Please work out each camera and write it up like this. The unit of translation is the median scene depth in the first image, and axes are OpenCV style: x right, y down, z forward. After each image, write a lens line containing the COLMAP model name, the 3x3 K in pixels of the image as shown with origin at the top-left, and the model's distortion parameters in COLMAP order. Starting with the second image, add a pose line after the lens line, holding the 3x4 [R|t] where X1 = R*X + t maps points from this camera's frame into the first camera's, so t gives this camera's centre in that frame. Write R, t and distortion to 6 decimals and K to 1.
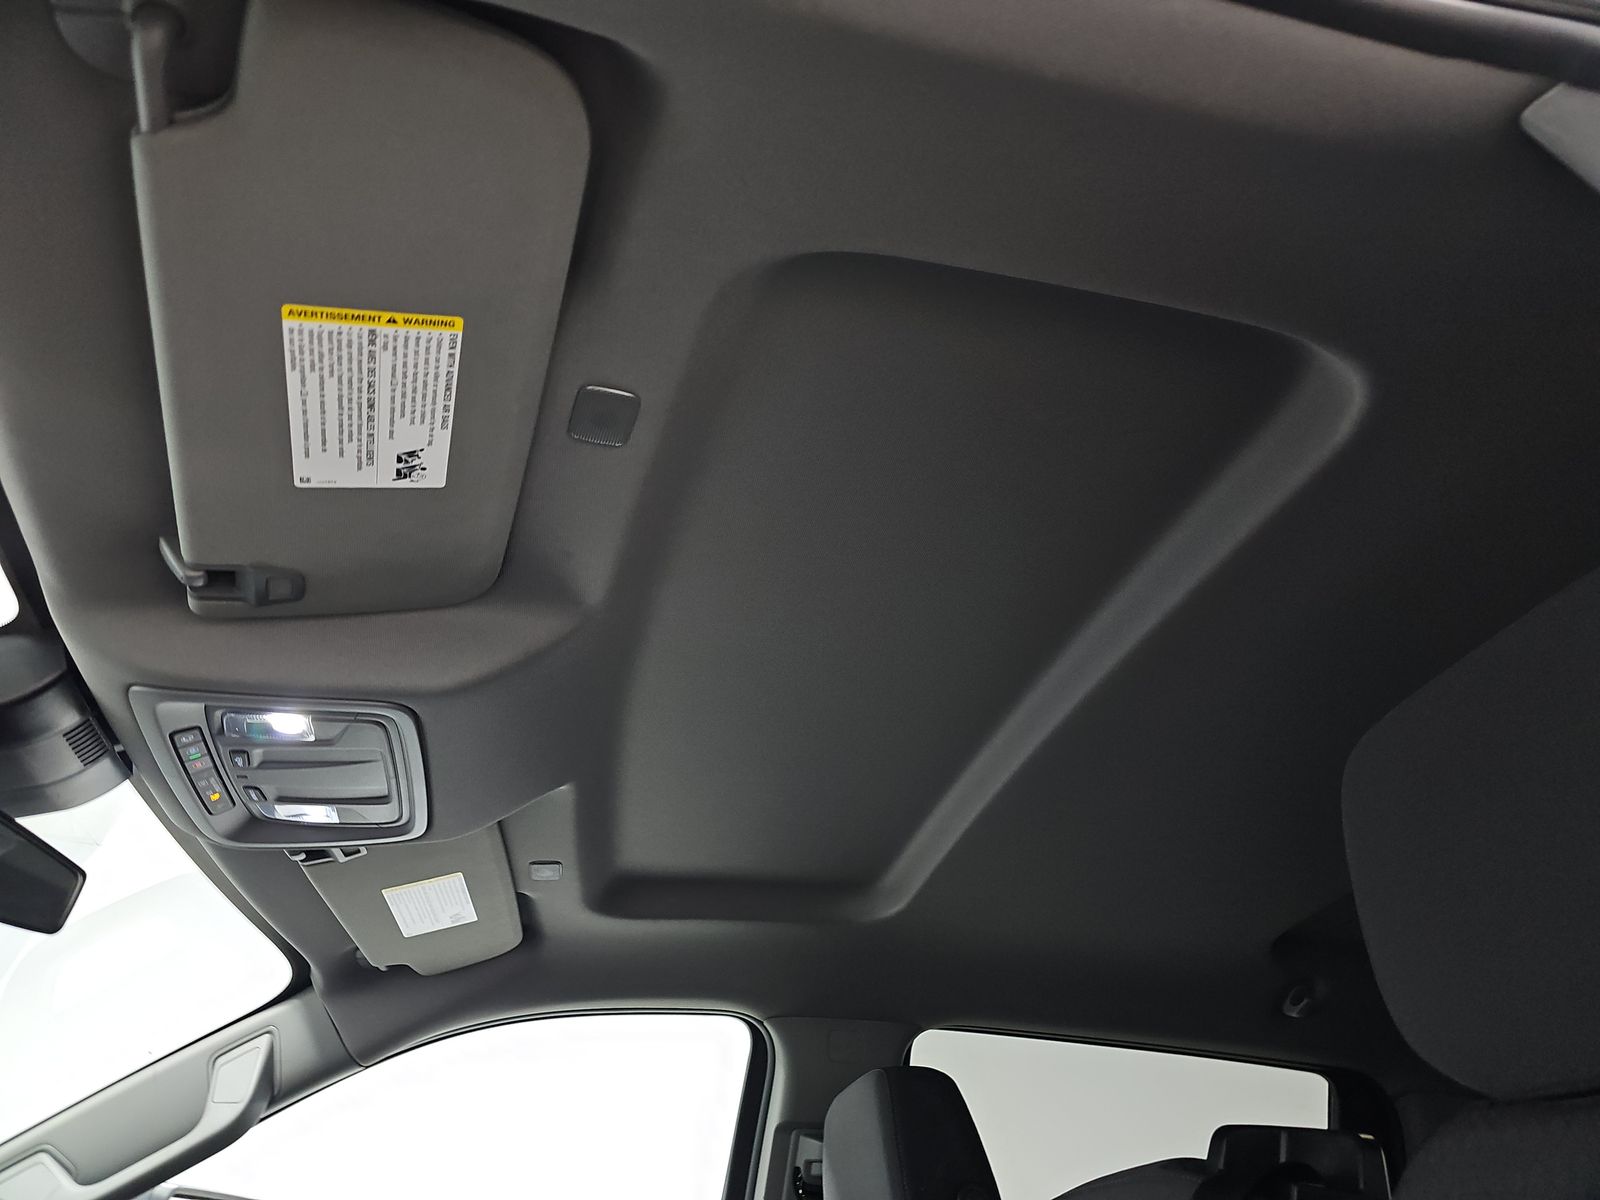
lens RADIAL K [[1047.7, 0, 791.4], [0, 1047.7, 616.6], [0, 0, 1]] dist [0.023813, 0.000556]
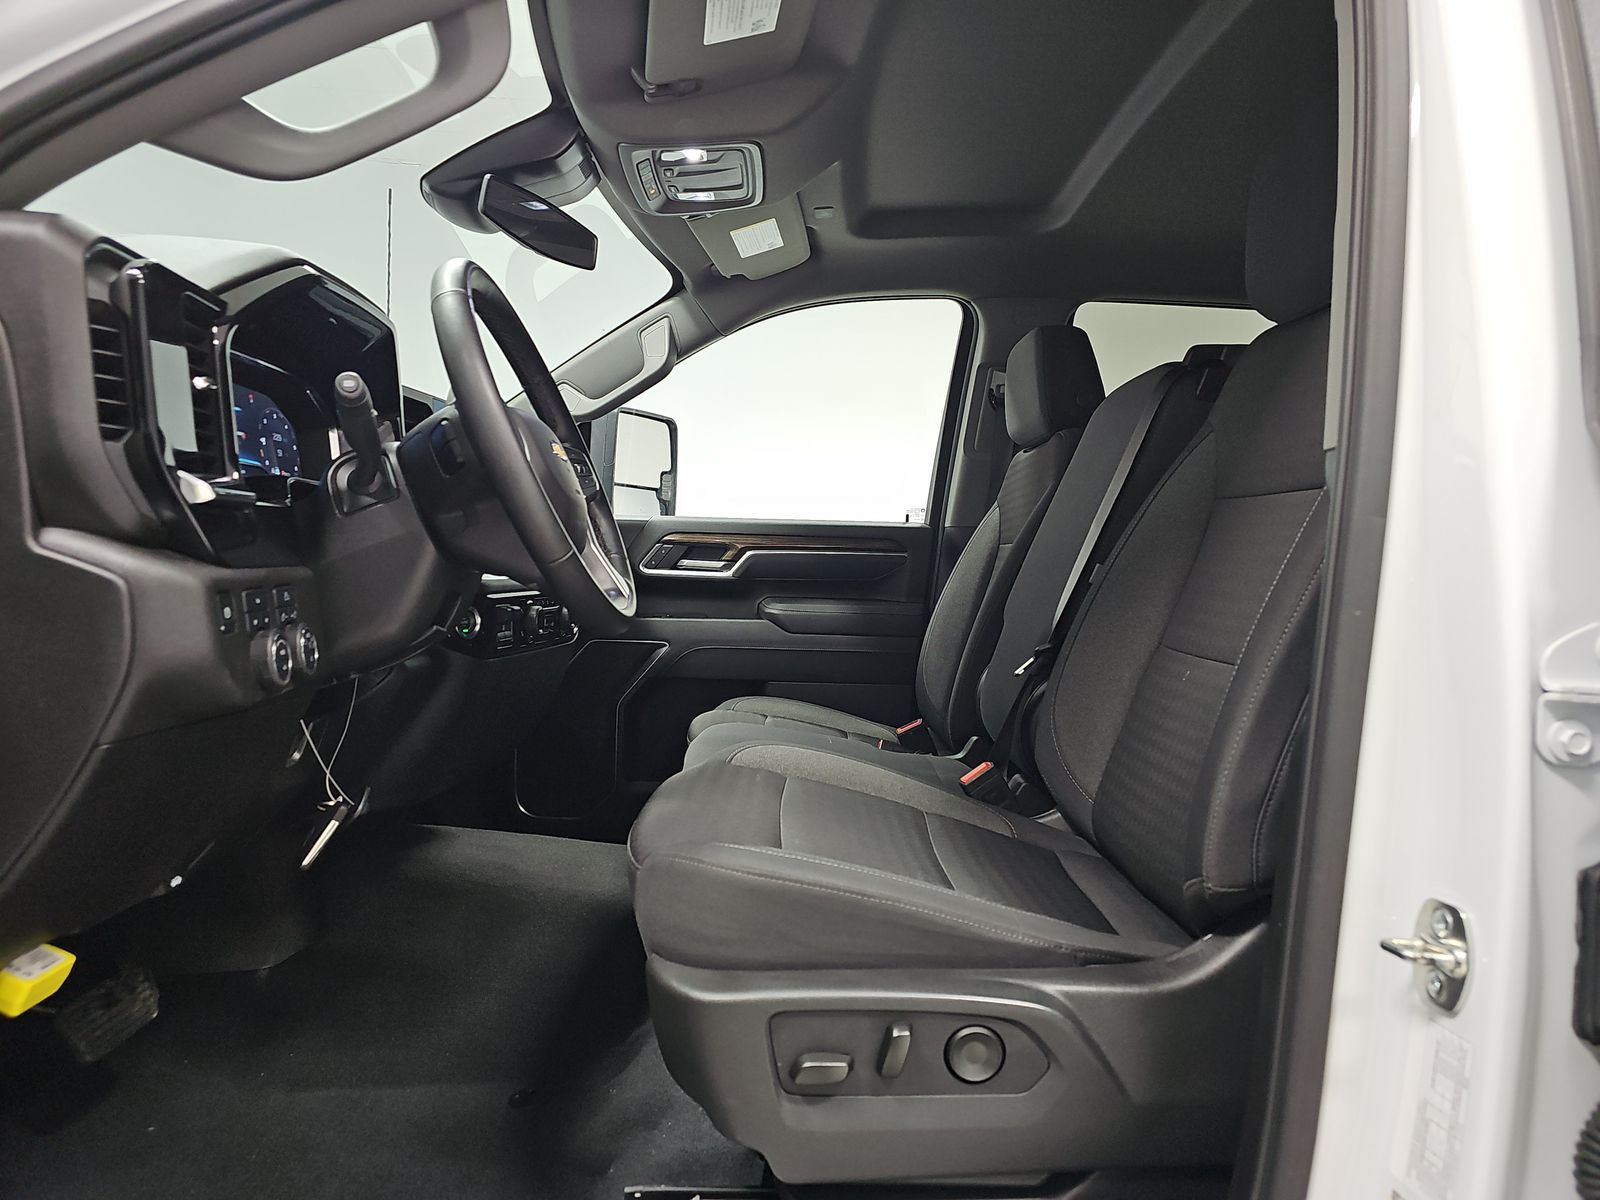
lens RADIAL K [[1047.7, 0, 791.4], [0, 1047.7, 616.6], [0, 0, 1]] dist [0.023813, 0.000556]
pose [[0.975930, 0.031390, -0.215815, 0.076399], [0.107314, 0.792368, 0.600530, -0.232817], [0.189855, -0.609235, 0.769927, -0.594498]]
